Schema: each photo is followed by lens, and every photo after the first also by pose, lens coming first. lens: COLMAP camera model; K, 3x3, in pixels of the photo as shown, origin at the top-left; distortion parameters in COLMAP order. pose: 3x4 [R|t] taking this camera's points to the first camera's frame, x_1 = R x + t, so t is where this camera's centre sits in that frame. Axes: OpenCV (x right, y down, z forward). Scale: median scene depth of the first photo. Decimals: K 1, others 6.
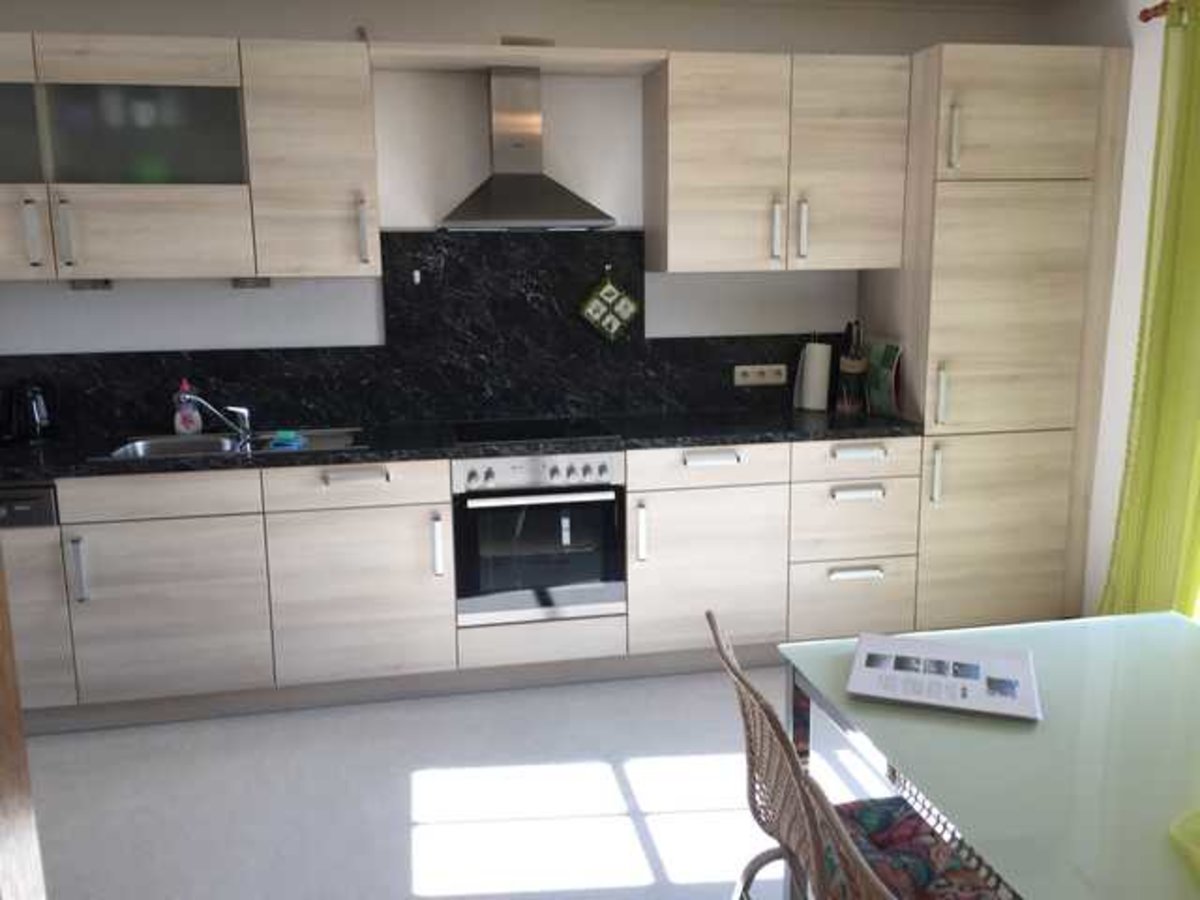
lens RADIAL K [[1021.3, 0, 600.0], [0, 1021.3, 450.0], [0, 0, 1]] dist [0.079916, -0.109376]
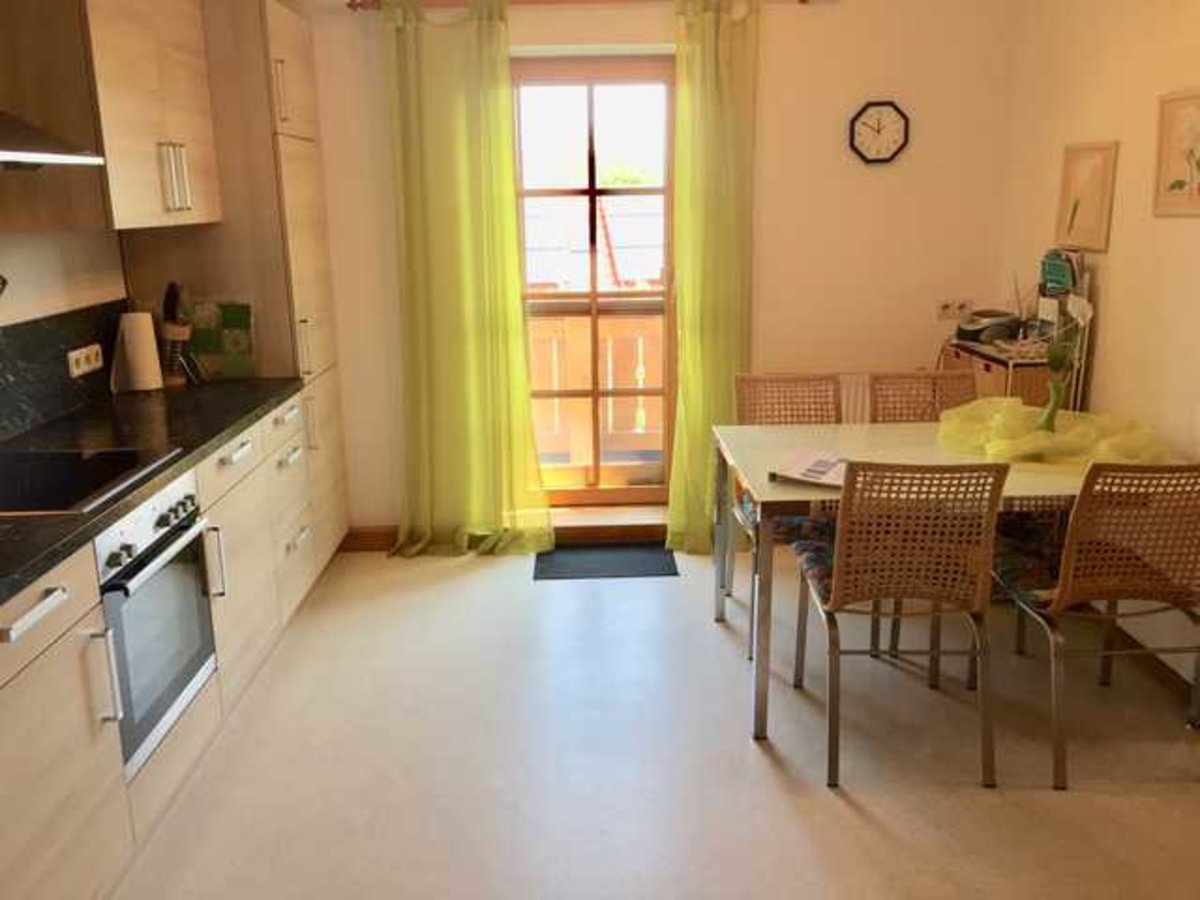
lens RADIAL K [[1015.3, 0, 596.2], [0, 1015.3, 456.7], [0, 0, 1]] dist [0.074288, -0.086822]
pose [[0.160027, -0.230974, 0.959709, -0.596747], [0.190037, 0.961261, 0.199660, -0.090336], [-0.968647, 0.150430, 0.197721, 0.493740]]
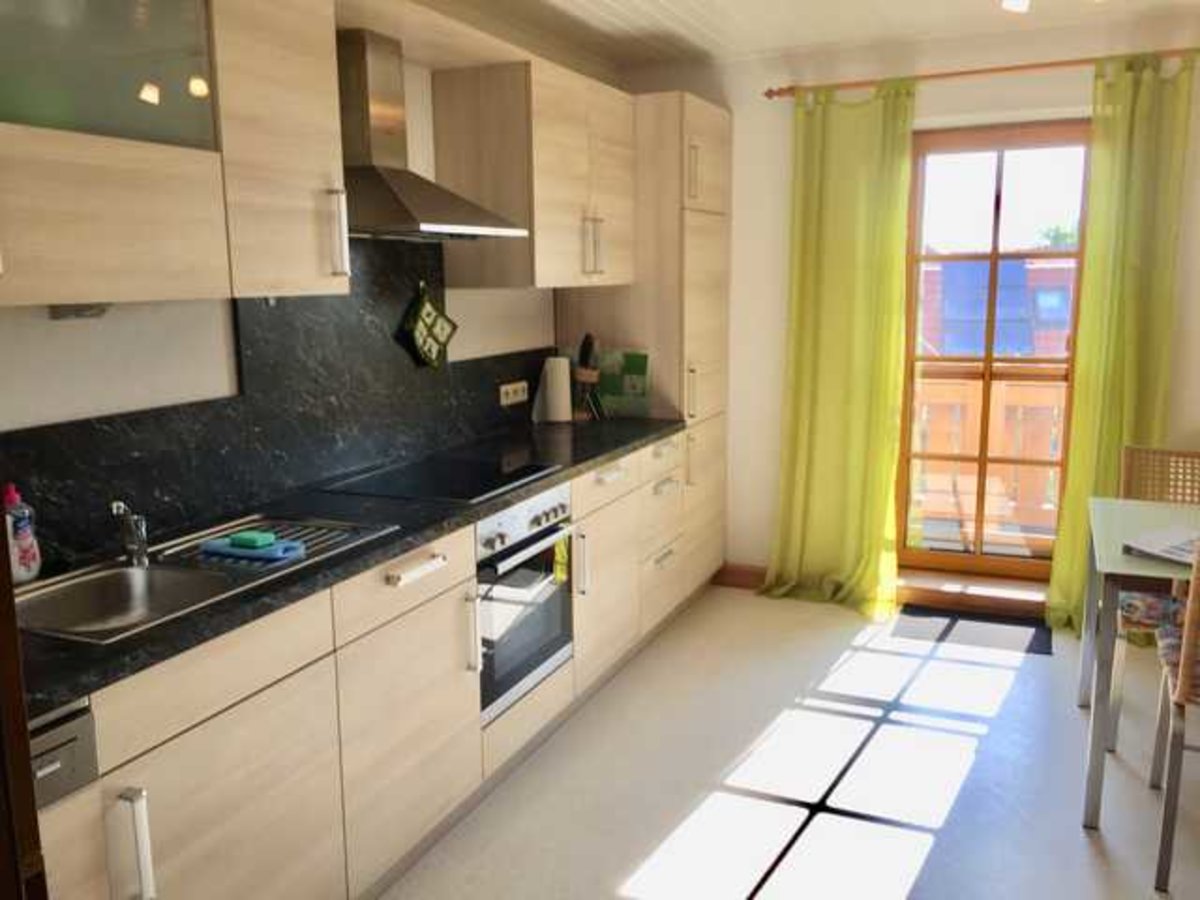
lens RADIAL K [[1010.3, 0, 599.4], [0, 1010.3, 458.1], [0, 0, 1]] dist [0.007824, -0.001007]
pose [[0.564073, -0.140561, 0.813673, -0.626931], [0.155578, 0.985848, 0.062451, -0.063477], [-0.810936, 0.091363, 0.577958, 0.399992]]
